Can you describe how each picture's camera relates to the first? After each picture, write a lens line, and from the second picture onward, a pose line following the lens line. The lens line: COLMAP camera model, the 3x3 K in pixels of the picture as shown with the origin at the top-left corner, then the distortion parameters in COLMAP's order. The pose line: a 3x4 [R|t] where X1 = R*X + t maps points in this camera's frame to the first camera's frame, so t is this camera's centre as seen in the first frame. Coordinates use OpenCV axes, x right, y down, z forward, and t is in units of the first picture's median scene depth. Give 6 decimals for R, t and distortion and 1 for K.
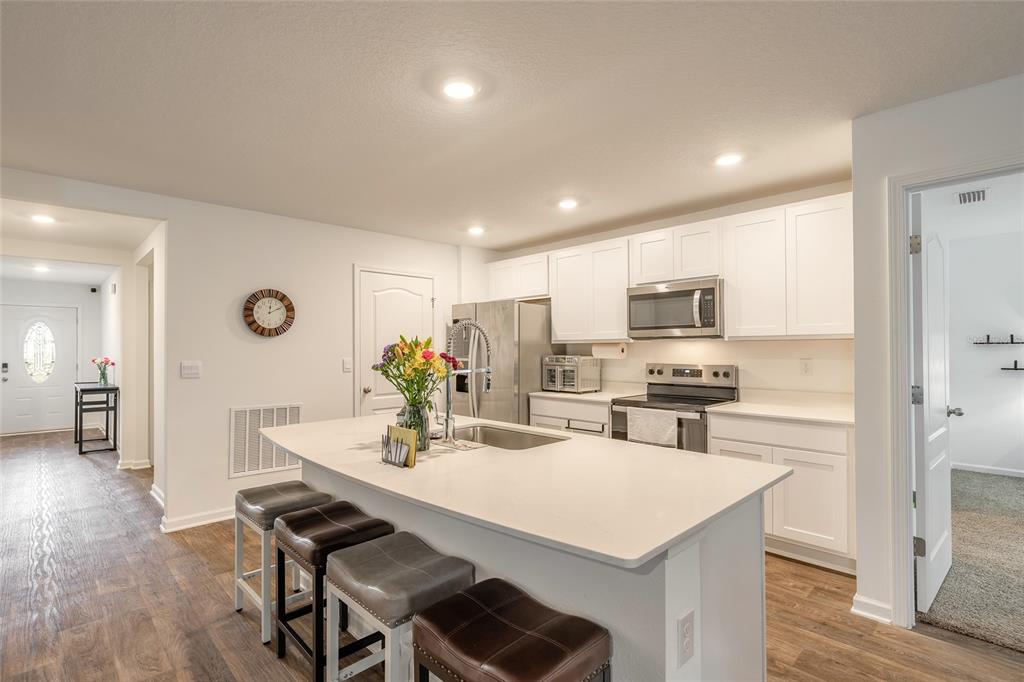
lens RADIAL K [[482.7, 0, 512.0], [0, 482.7, 341.0], [0, 0, 1]] dist [-0.000284, -0.000315]
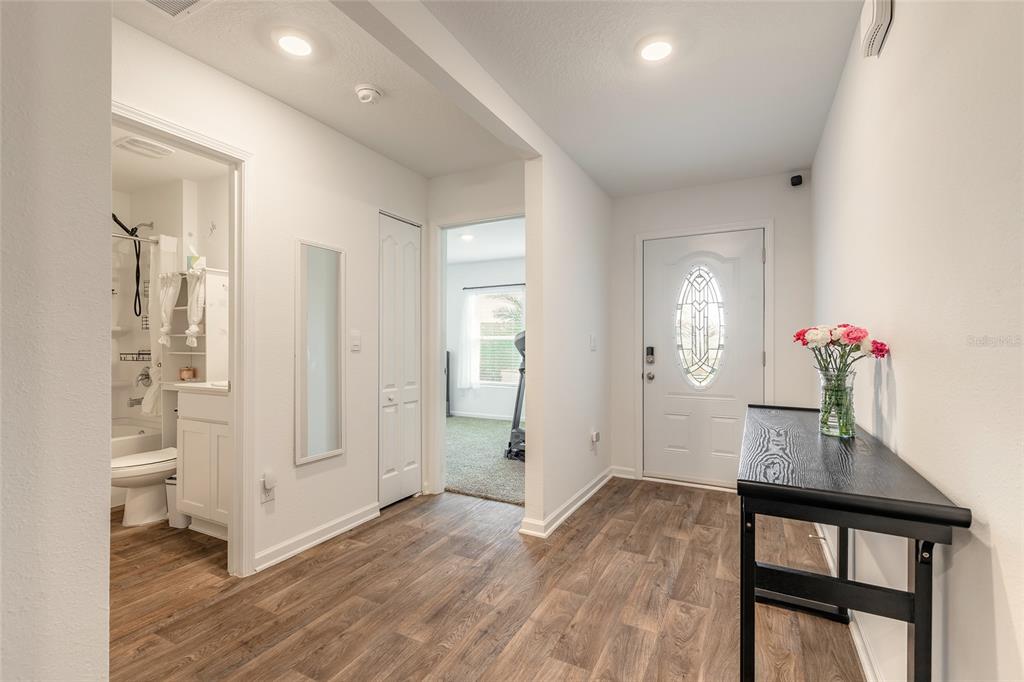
lens RADIAL K [[463.2, 0, 508.5], [0, 463.2, 343.0], [0, 0, 1]] dist [0.007284, -0.000128]
pose [[0.300704, 0.003464, -0.953711, -0.637710], [0.008759, 0.999941, 0.006394, 0.039355], [0.953677, -0.010276, 0.300656, 0.731245]]
